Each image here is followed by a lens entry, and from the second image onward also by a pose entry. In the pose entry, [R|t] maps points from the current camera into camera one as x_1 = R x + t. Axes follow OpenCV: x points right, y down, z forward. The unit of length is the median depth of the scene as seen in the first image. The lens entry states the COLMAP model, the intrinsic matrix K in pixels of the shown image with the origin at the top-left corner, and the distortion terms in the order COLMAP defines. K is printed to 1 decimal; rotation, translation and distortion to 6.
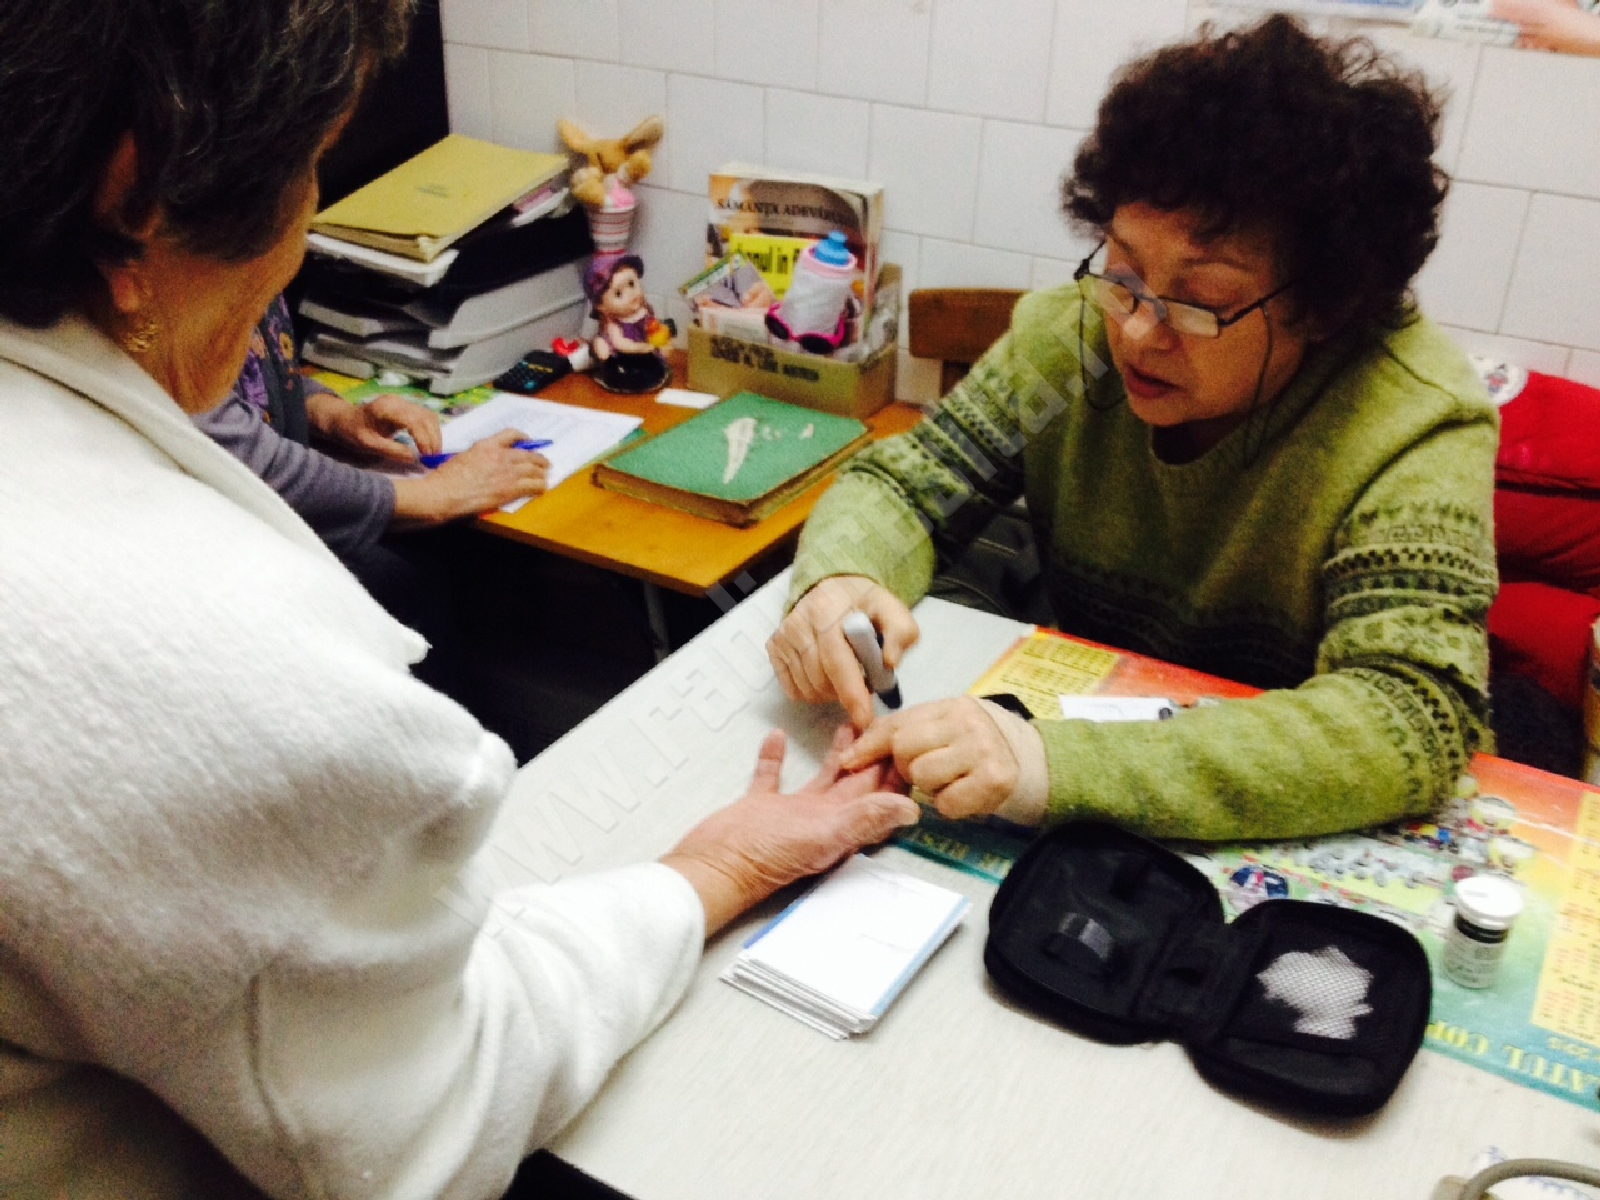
lens RADIAL K [[1483.3, 0, 802.6], [0, 1483.3, 591.1], [0, 0, 1]] dist [0.208797, -0.487434]
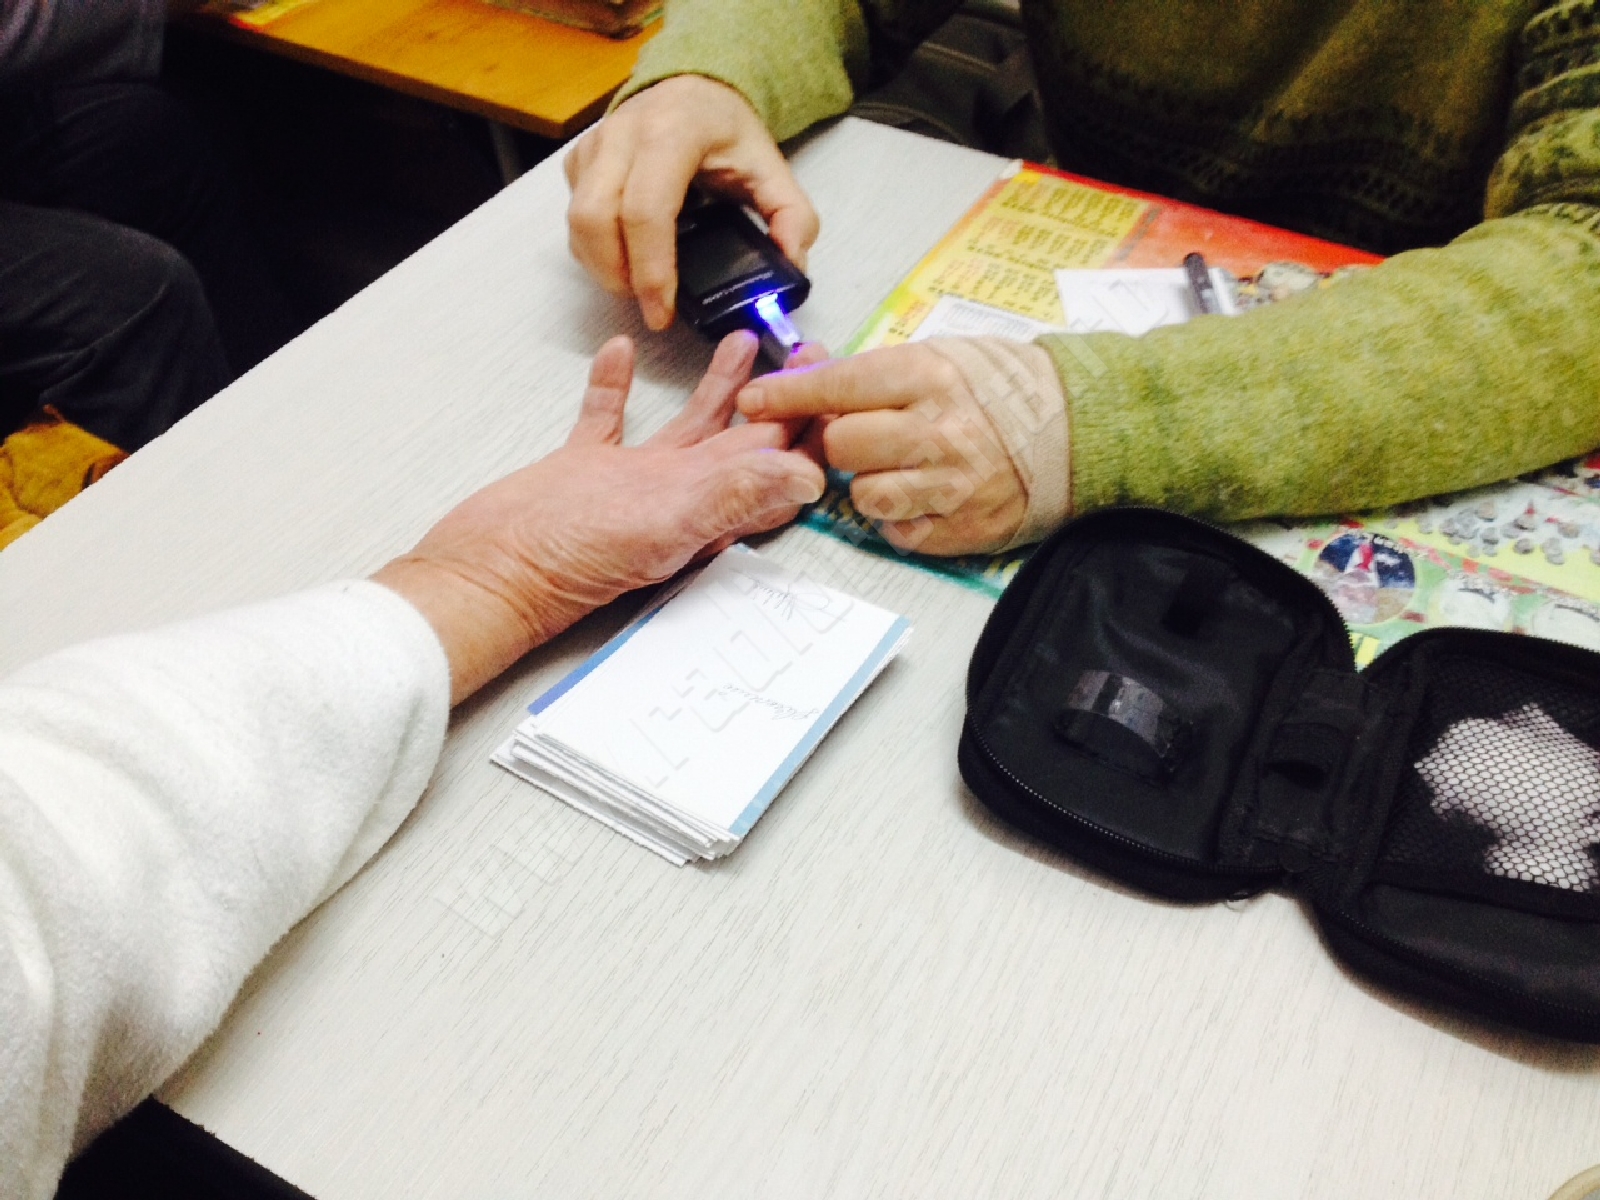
lens RADIAL K [[1530.2, 0, 802.5], [0, 1530.2, 620.1], [0, 0, 1]] dist [0.172718, -0.433554]
pose [[0.999440, -0.024141, 0.023168, 0.051799], [0.016473, 0.957705, 0.287281, 0.025719], [-0.029123, -0.286738, 0.957566, 0.387137]]
